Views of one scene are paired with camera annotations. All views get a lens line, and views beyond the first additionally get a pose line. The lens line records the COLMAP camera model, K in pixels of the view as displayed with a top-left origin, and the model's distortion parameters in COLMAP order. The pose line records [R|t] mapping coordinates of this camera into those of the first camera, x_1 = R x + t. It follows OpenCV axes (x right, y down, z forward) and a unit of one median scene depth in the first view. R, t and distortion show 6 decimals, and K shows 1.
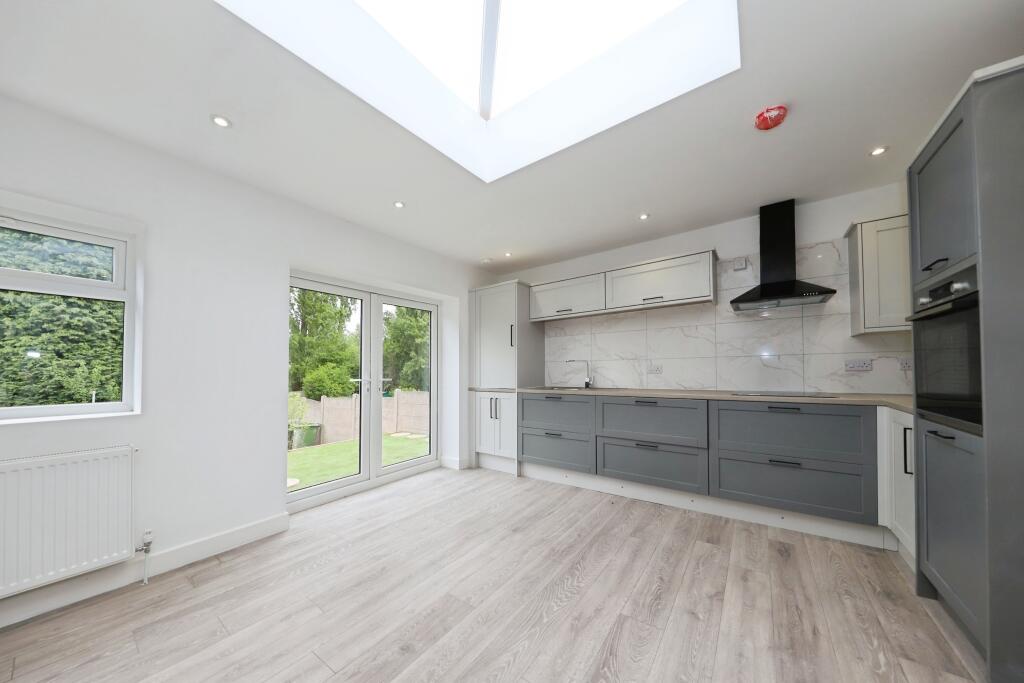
lens RADIAL K [[333.0, 0, 516.6], [0, 333.0, 360.8], [0, 0, 1]] dist [-0.000993, -0.000221]
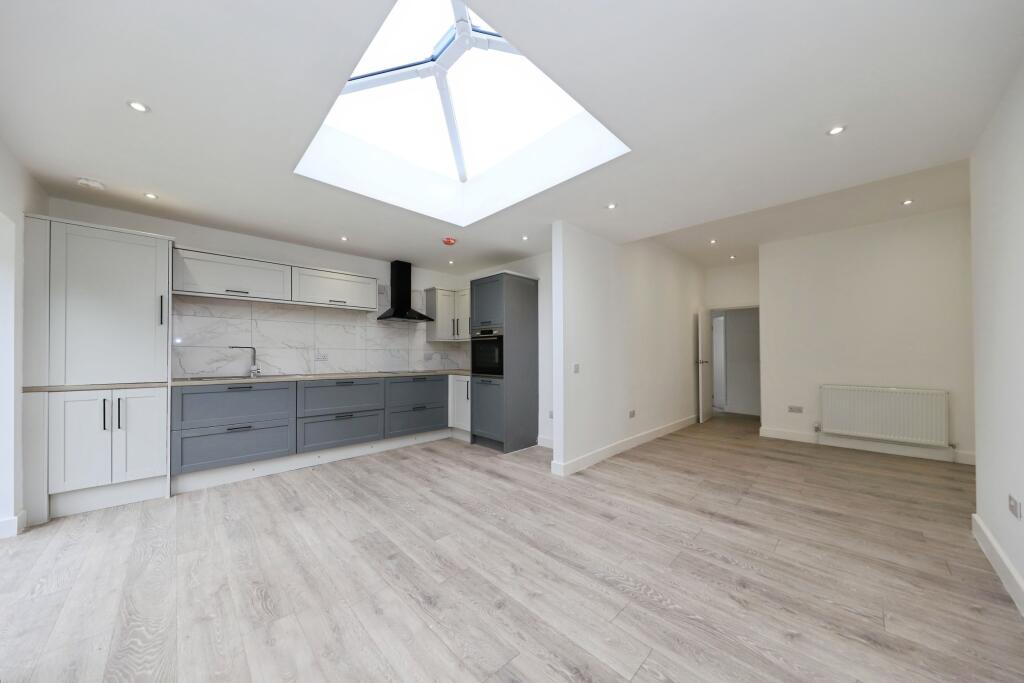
lens RADIAL K [[339.8, 0, 512.0], [0, 339.8, 341.5], [0, 0, 1]] dist [0.000405, -0.001828]
pose [[0.168737, 0.053295, 0.984219, -0.834364], [-0.032227, 0.998302, -0.048532, 0.007035], [-0.985134, -0.023529, 0.170168, 0.137102]]
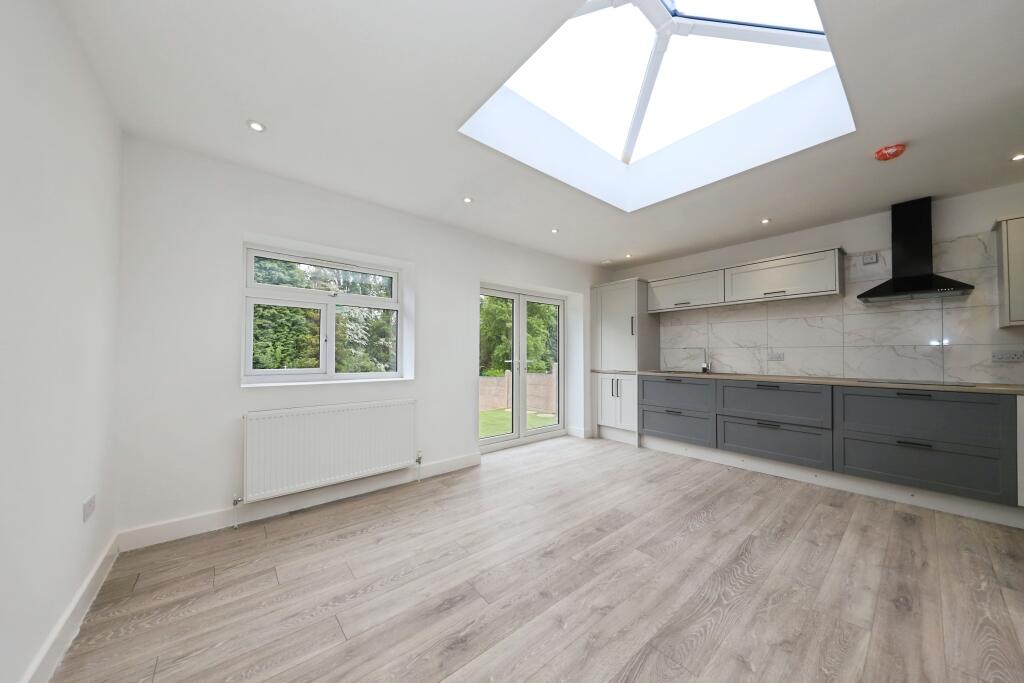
lens RADIAL K [[339.8, 0, 512.0], [0, 339.8, 341.5], [0, 0, 1]] dist [0.000405, -0.001828]
pose [[0.967783, 0.005657, -0.251722, -0.164366], [-0.007682, 0.999946, -0.007060, -0.012566], [0.251669, 0.008766, 0.967774, -0.343351]]
